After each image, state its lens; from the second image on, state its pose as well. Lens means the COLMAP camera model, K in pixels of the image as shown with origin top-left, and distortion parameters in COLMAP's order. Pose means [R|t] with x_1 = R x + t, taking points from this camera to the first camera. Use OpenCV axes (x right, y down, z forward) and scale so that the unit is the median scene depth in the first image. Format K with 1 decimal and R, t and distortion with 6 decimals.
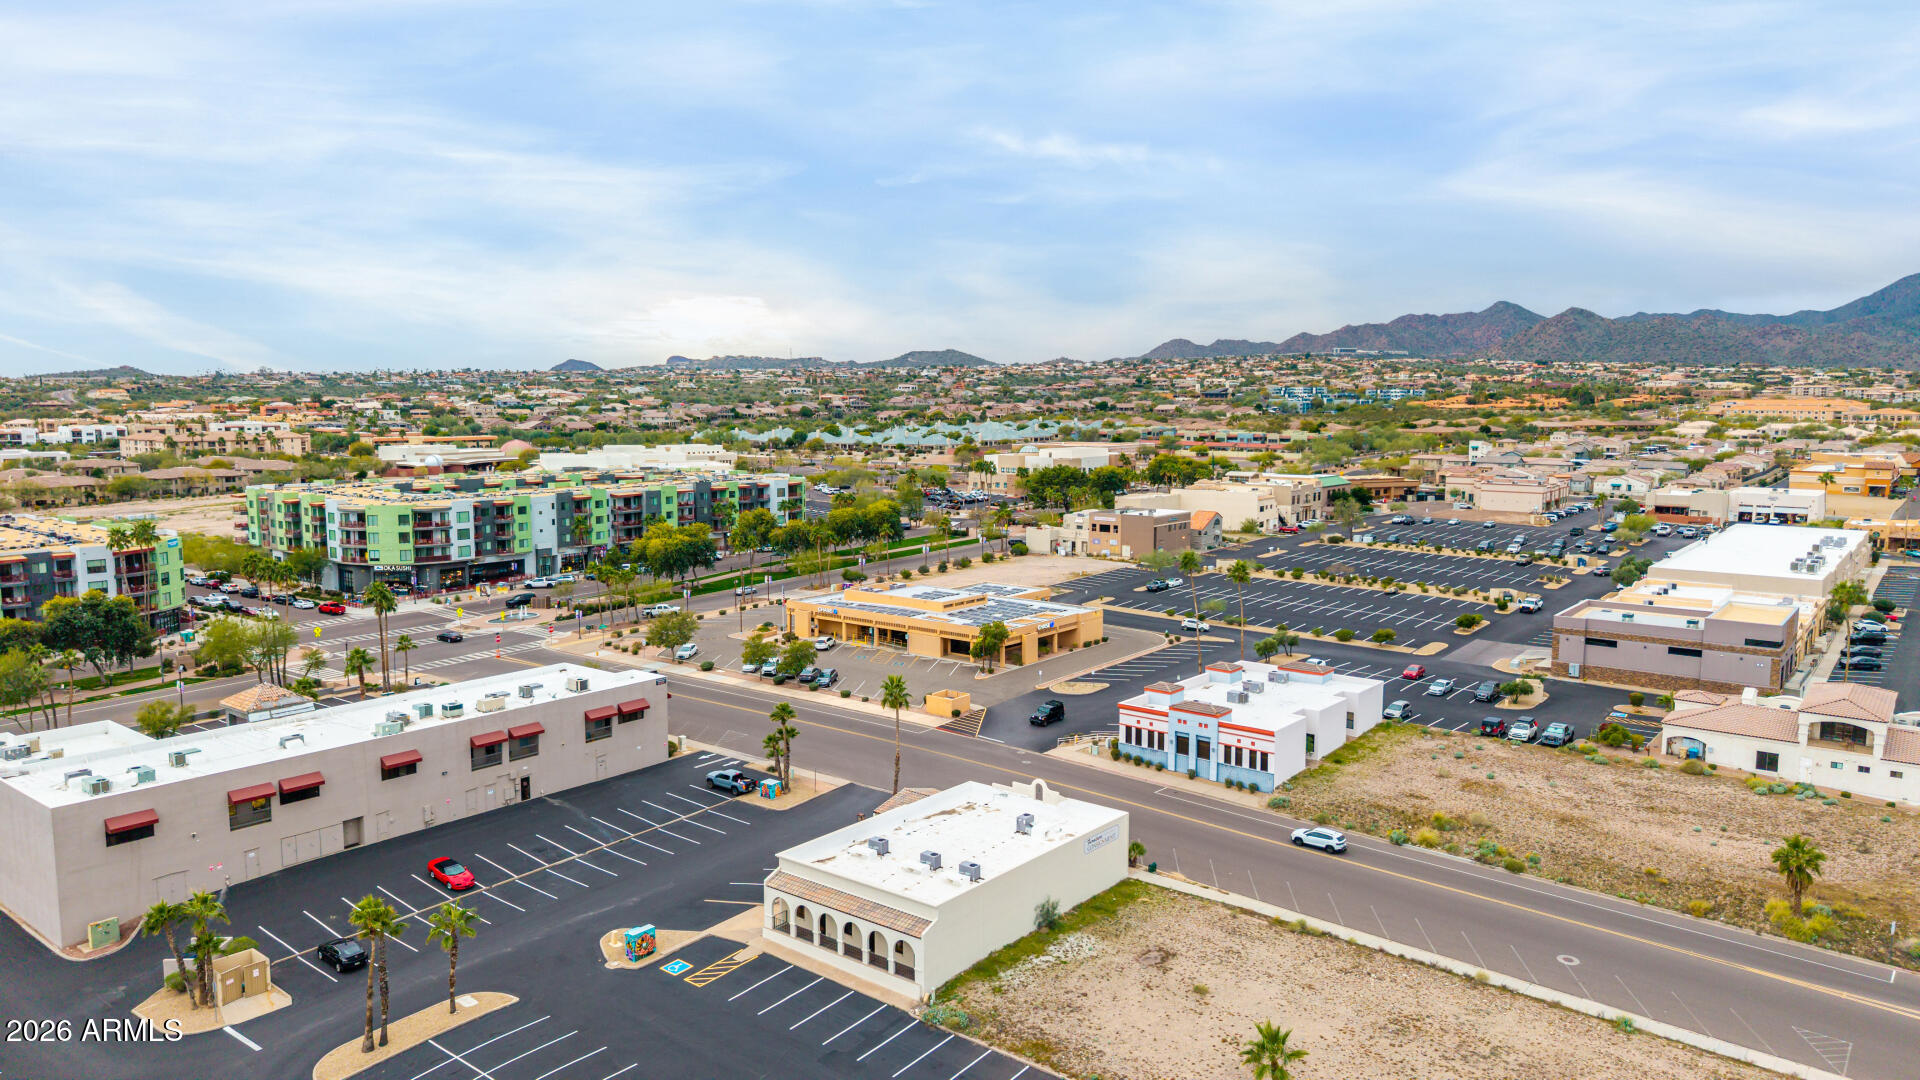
lens RADIAL K [[1279.4, 0, 960.0], [0, 1279.4, 540.0], [0, 0, 1]] dist [0.058936, -0.080505]
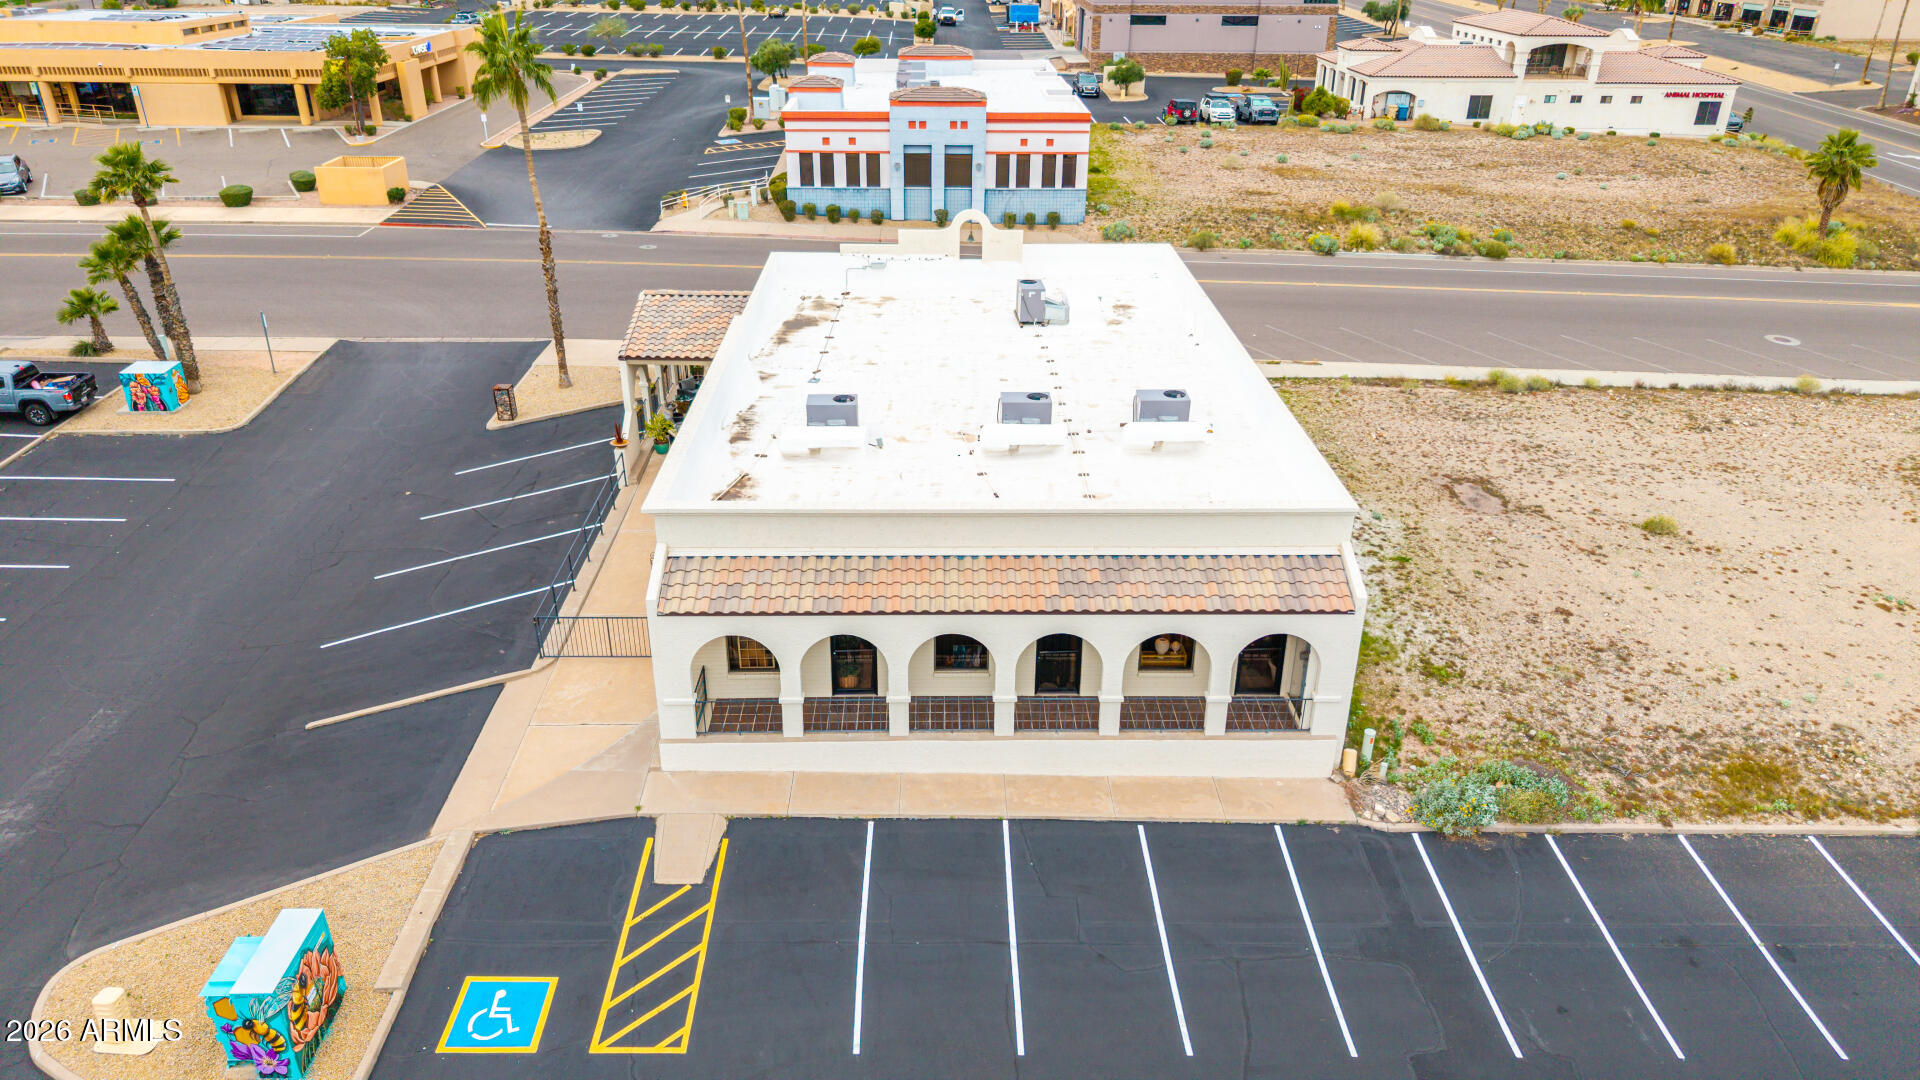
lens RADIAL K [[1285.9, 0, 960.0], [0, 1285.9, 540.0], [0, 0, 1]] dist [0.023525, -0.022731]
pose [[0.769109, -0.276523, 0.576200, -0.193937], [0.065302, 0.930837, 0.359552, 0.114149], [-0.635773, -0.238908, 0.733973, 0.556890]]
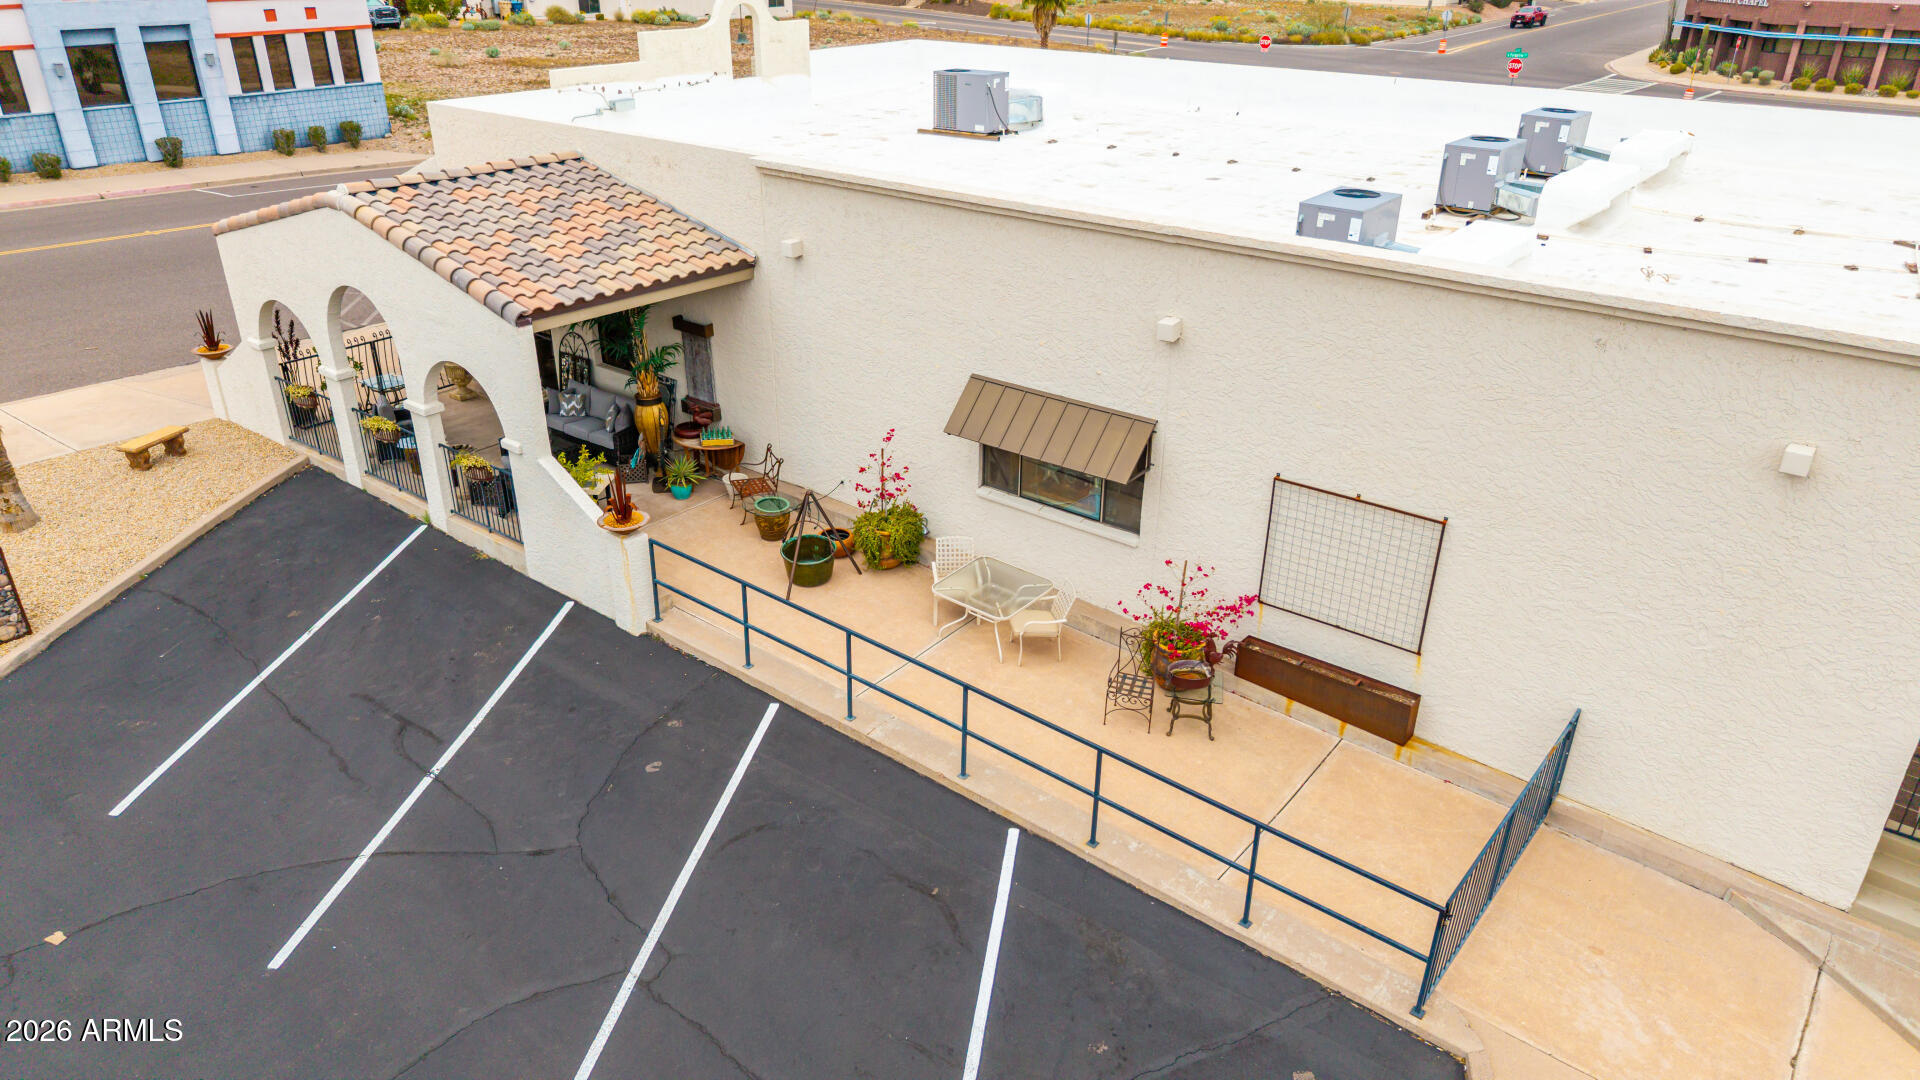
lens RADIAL K [[1285.9, 0, 960.0], [0, 1285.9, 540.0], [0, 0, 1]] dist [0.023525, -0.022731]
pose [[-0.006210, -0.439891, 0.898030, -0.181982], [0.106073, 0.892690, 0.438009, 0.151894], [-0.994339, 0.097977, 0.041117, 0.818551]]
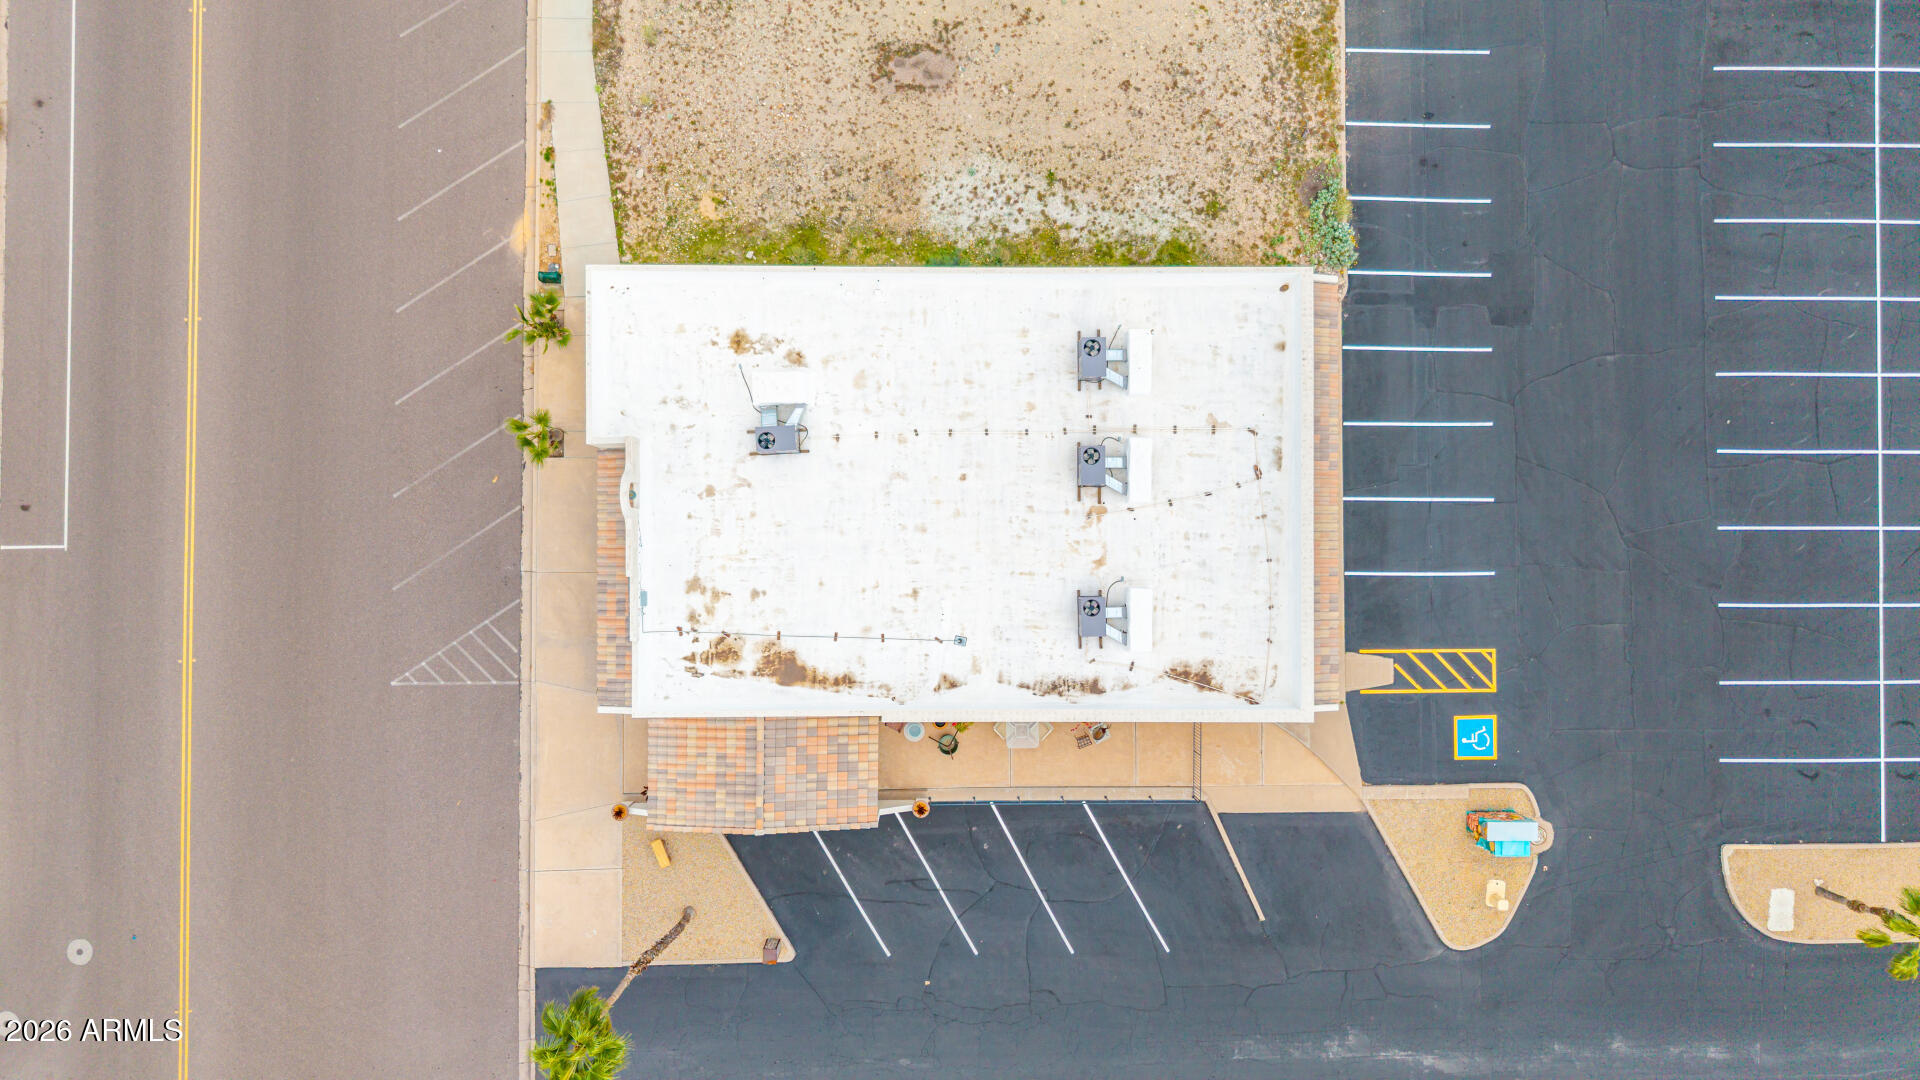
lens RADIAL K [[1279.4, 0, 960.0], [0, 1279.4, 540.0], [0, 0, 1]] dist [0.058936, -0.080505]
pose [[-0.623780, -0.781522, -0.011057, -0.006800], [0.069882, -0.069856, 0.995106, -0.164016], [-0.778469, 0.619955, 0.098189, 0.762411]]
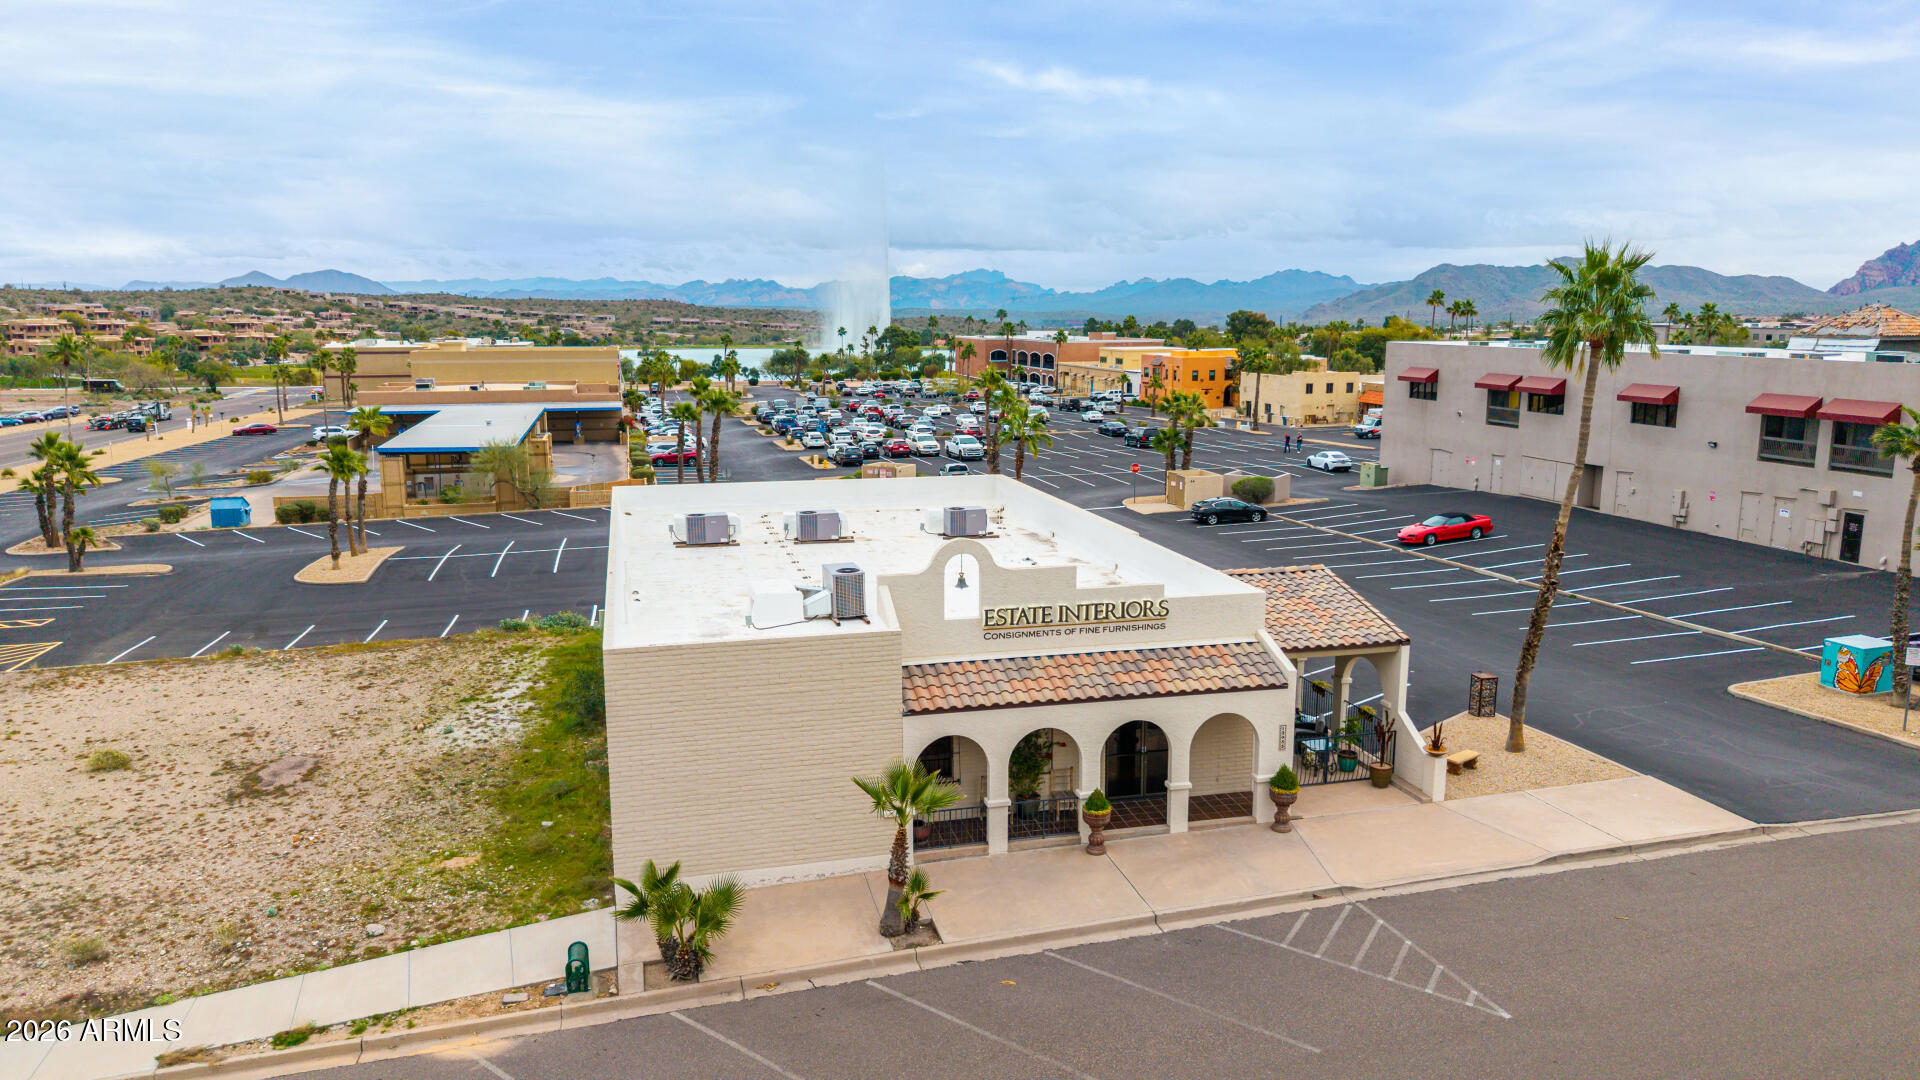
lens RADIAL K [[1285.9, 0, 960.0], [0, 1285.9, 540.0], [0, 0, 1]] dist [0.023525, -0.022731]
pose [[-0.600951, 0.139575, -0.787005, 0.232426], [-0.090718, 0.966362, 0.240655, 0.105537], [0.794121, 0.216017, -0.568074, 0.984214]]
